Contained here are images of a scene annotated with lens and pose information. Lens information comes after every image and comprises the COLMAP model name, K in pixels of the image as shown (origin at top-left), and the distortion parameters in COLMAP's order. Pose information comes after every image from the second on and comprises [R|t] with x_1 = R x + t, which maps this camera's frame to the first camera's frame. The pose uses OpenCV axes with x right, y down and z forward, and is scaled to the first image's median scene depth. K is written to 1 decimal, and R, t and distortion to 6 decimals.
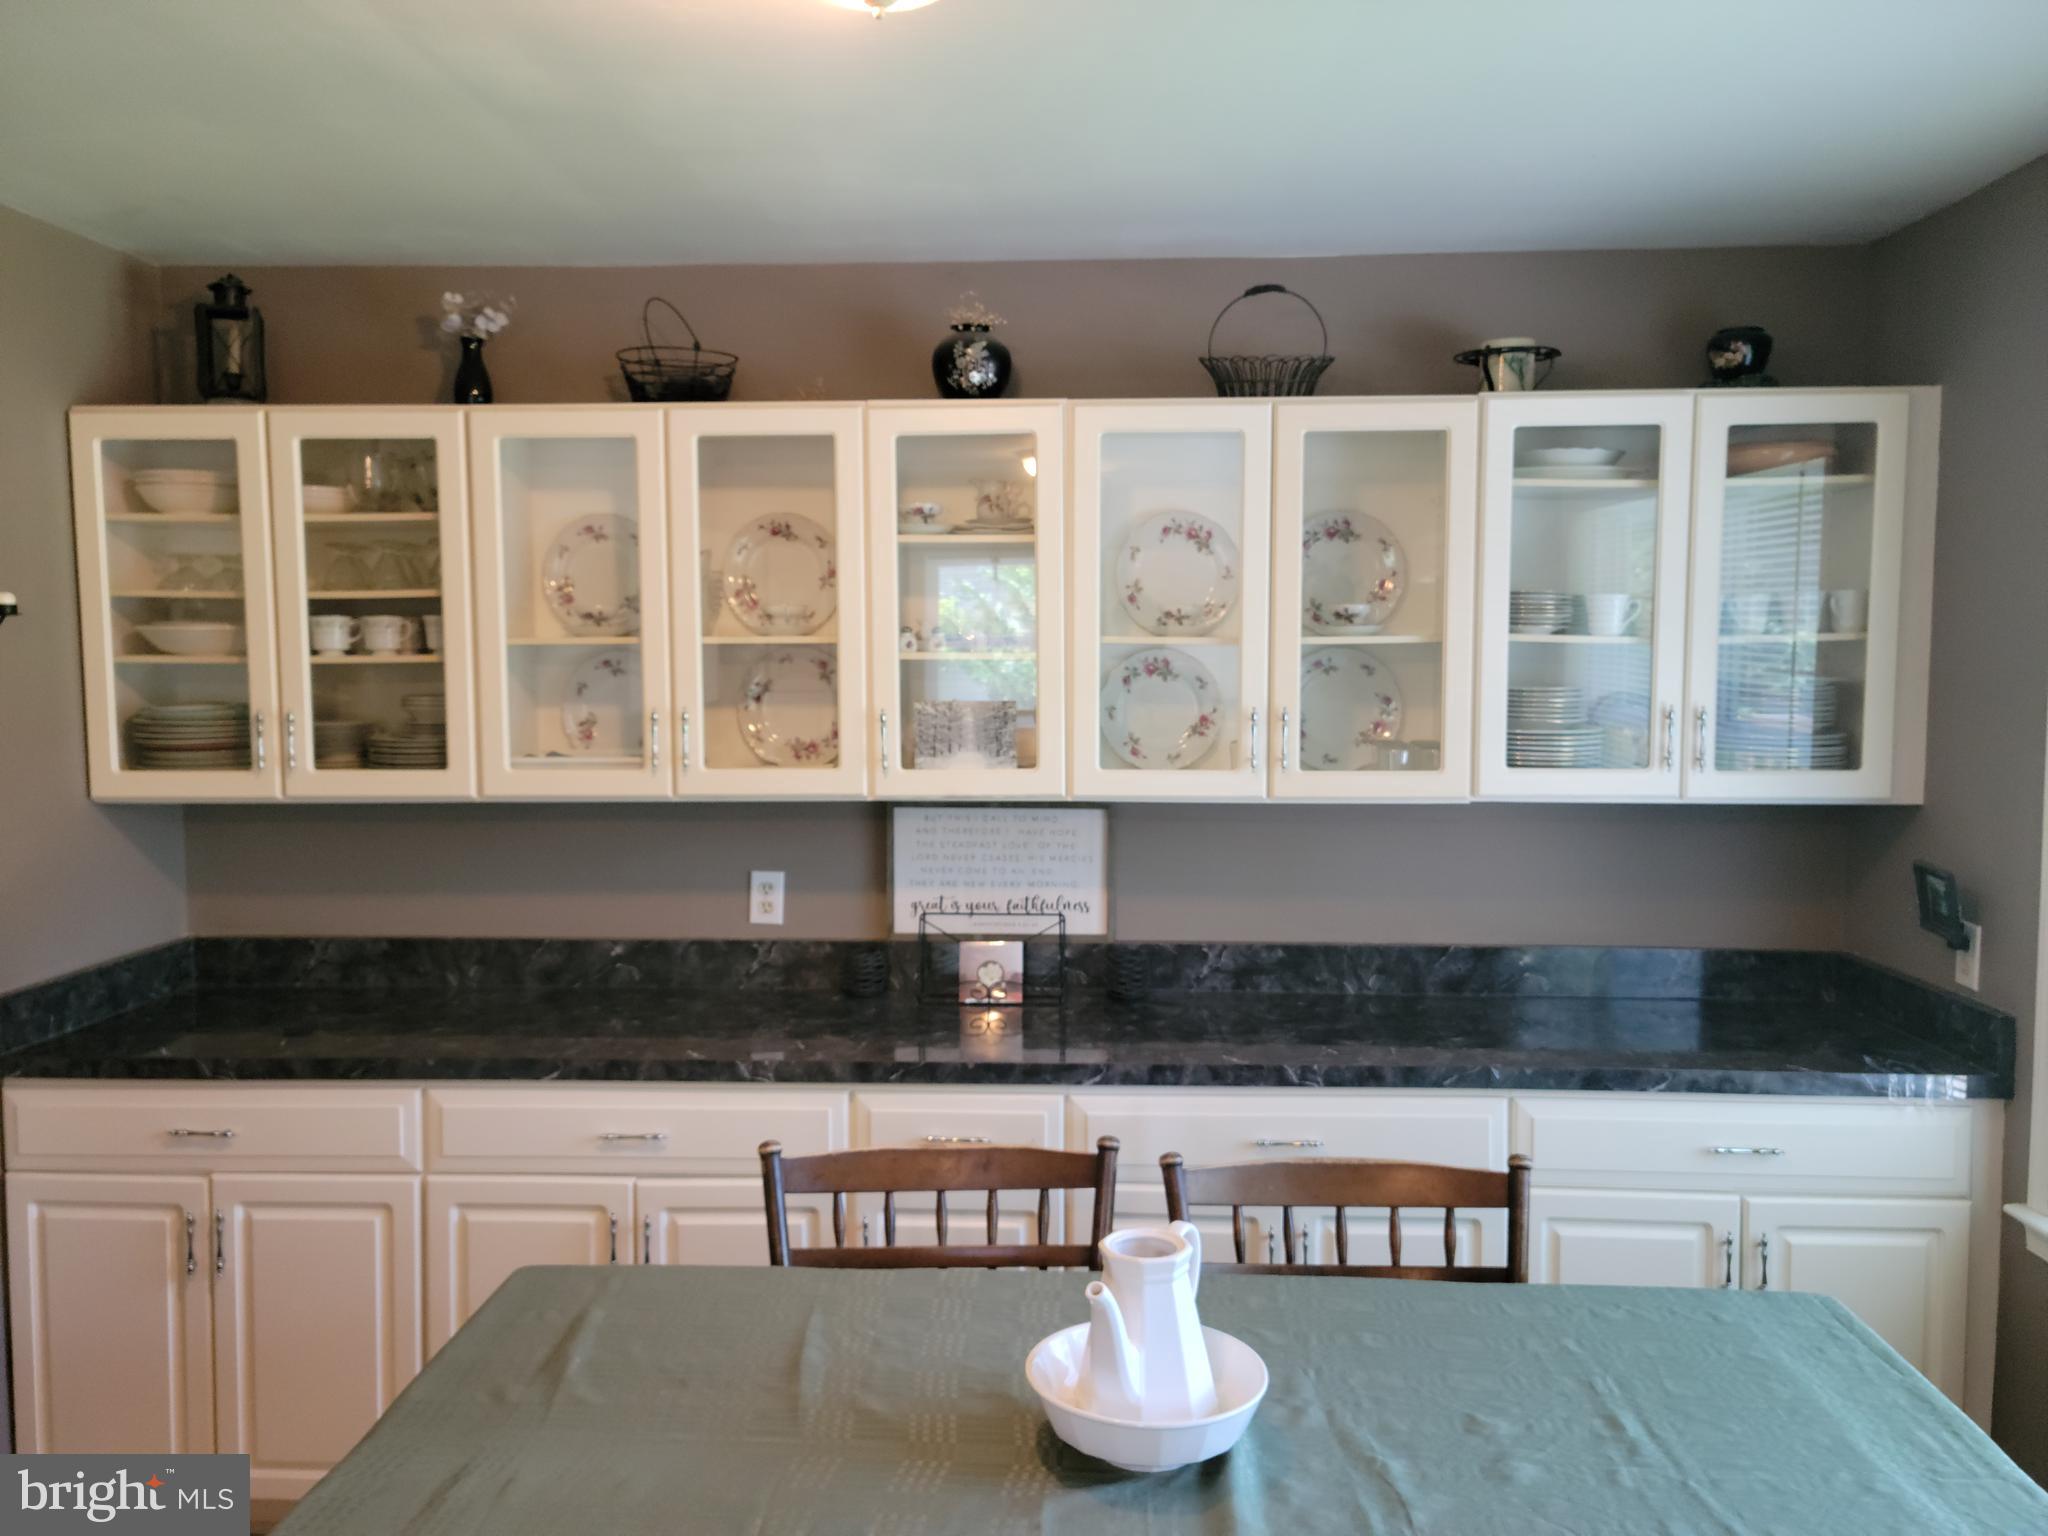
lens RADIAL K [[1670.2, 0, 1017.9], [0, 1670.2, 759.7], [0, 0, 1]] dist [0.074580, -0.023871]
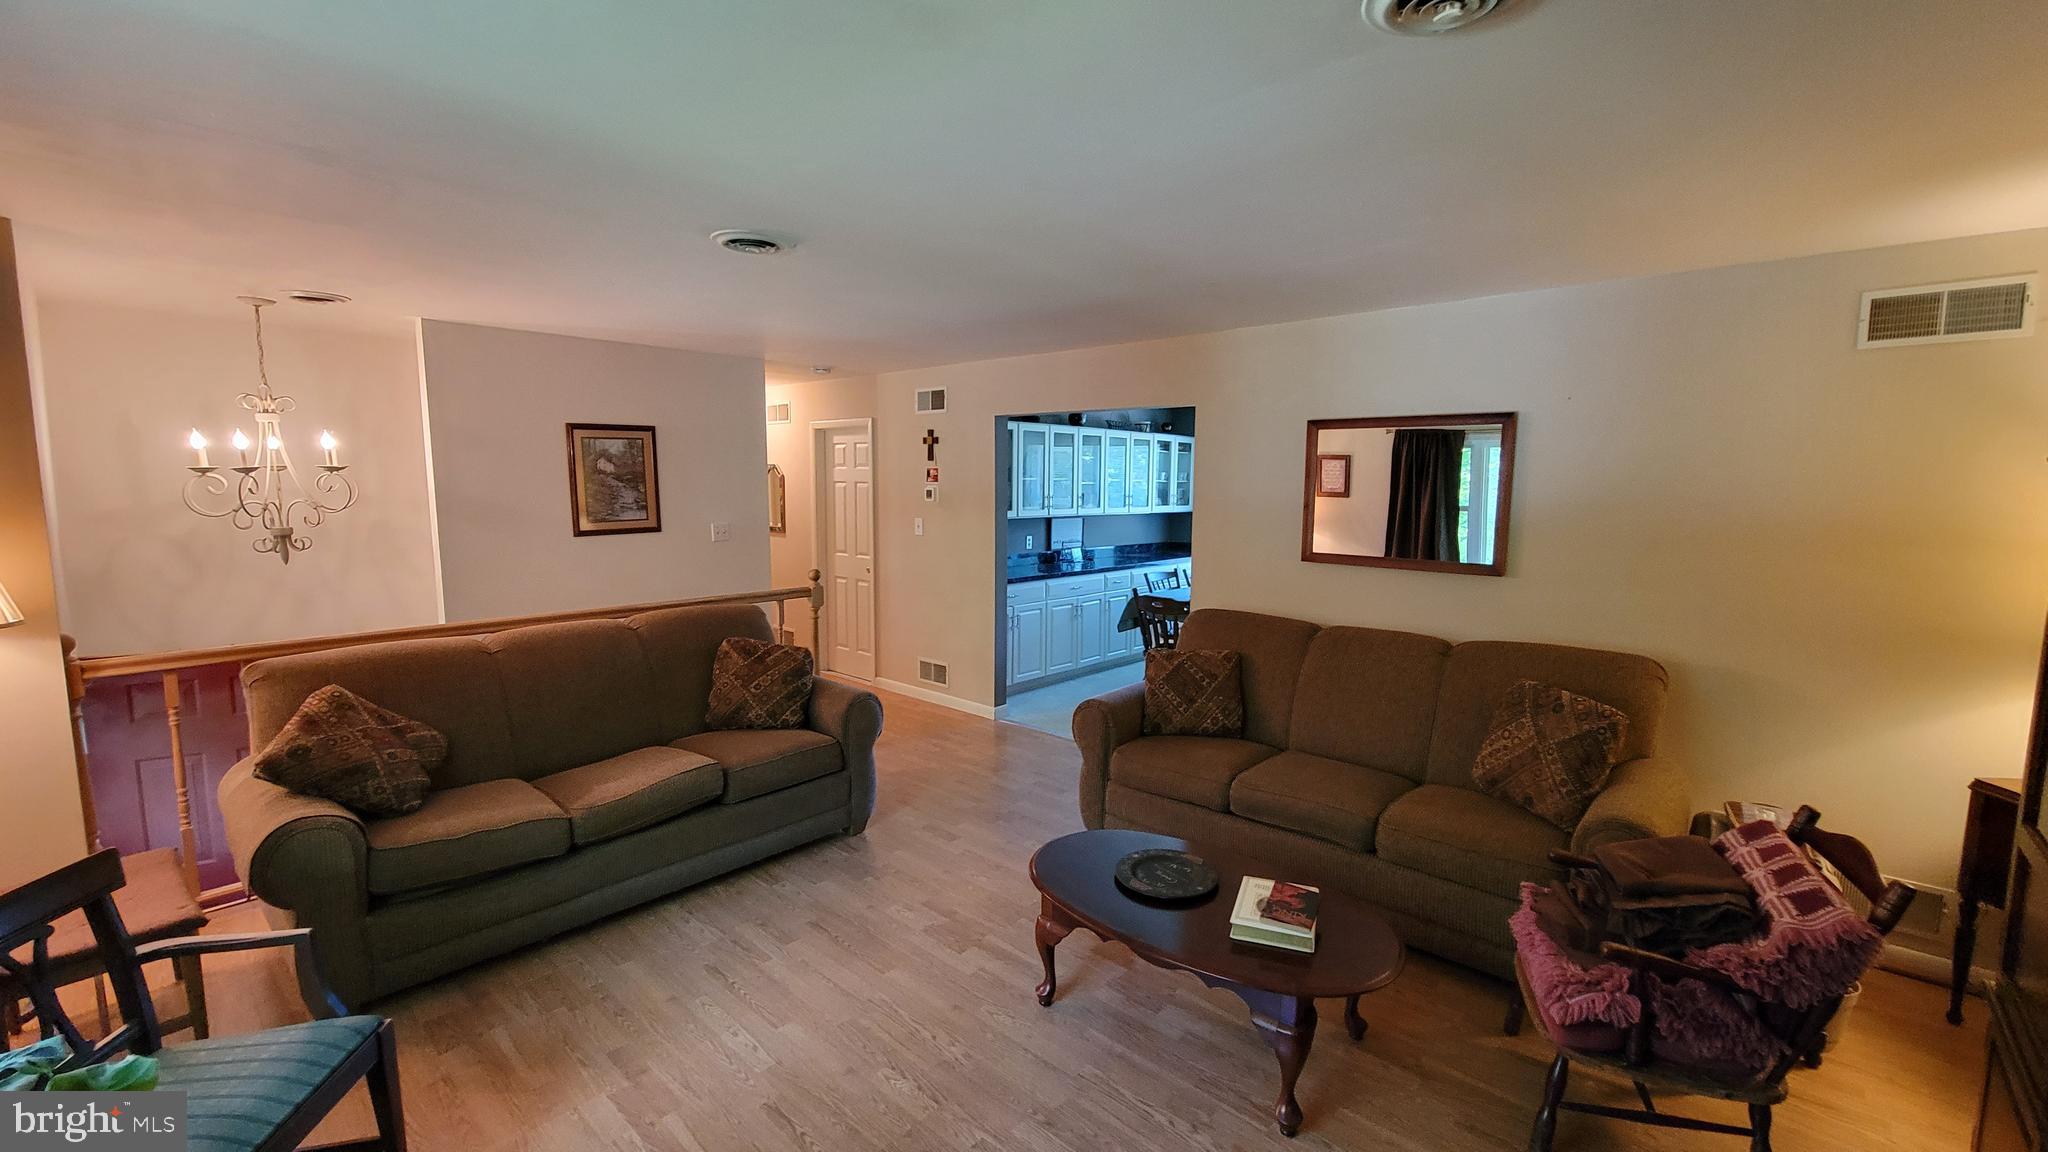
lens RADIAL K [[840.6, 0, 1025.7], [0, 840.6, 583.3], [0, 0, 1]] dist [-0.004351, -0.000448]
pose [[0.604444, -0.083281, 0.792282, -1.827048], [0.041807, 0.996466, 0.072848, 0.033854], [-0.795550, -0.010910, 0.605790, -0.242823]]
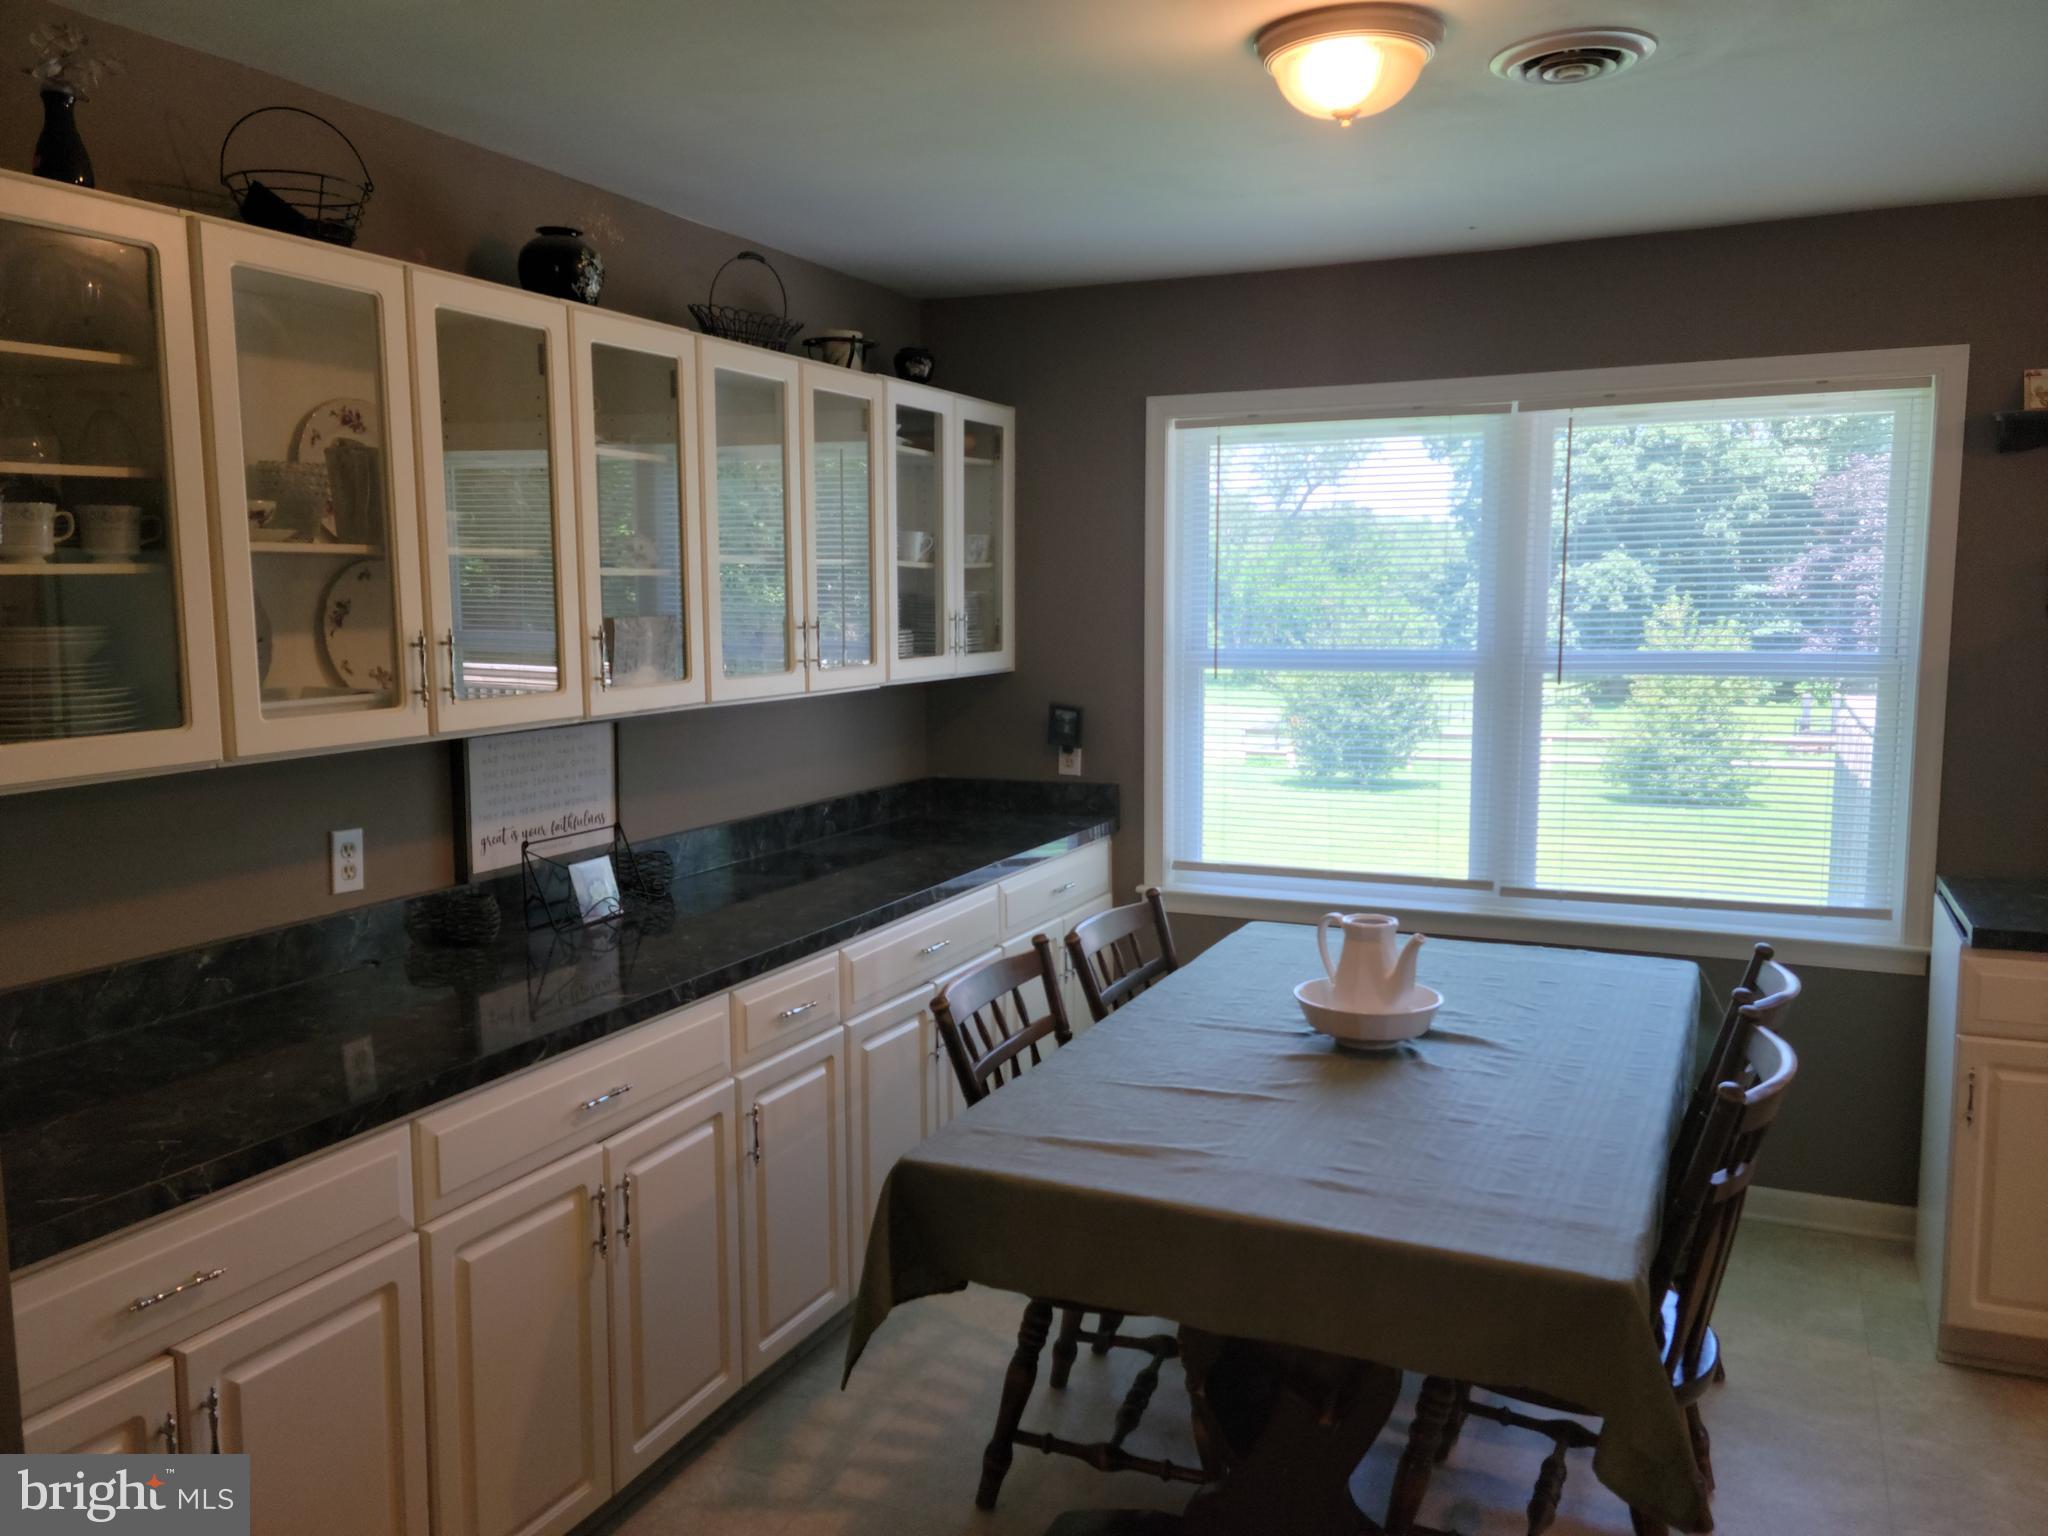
lens RADIAL K [[1670.2, 0, 1024.3], [0, 1670.2, 778.9], [0, 0, 1]] dist [0.074580, -0.023871]
pose [[0.334089, -0.106785, 0.936473, -0.843145], [0.066942, 0.993741, 0.089433, -0.011553], [-0.940161, 0.032811, 0.339146, 0.401772]]
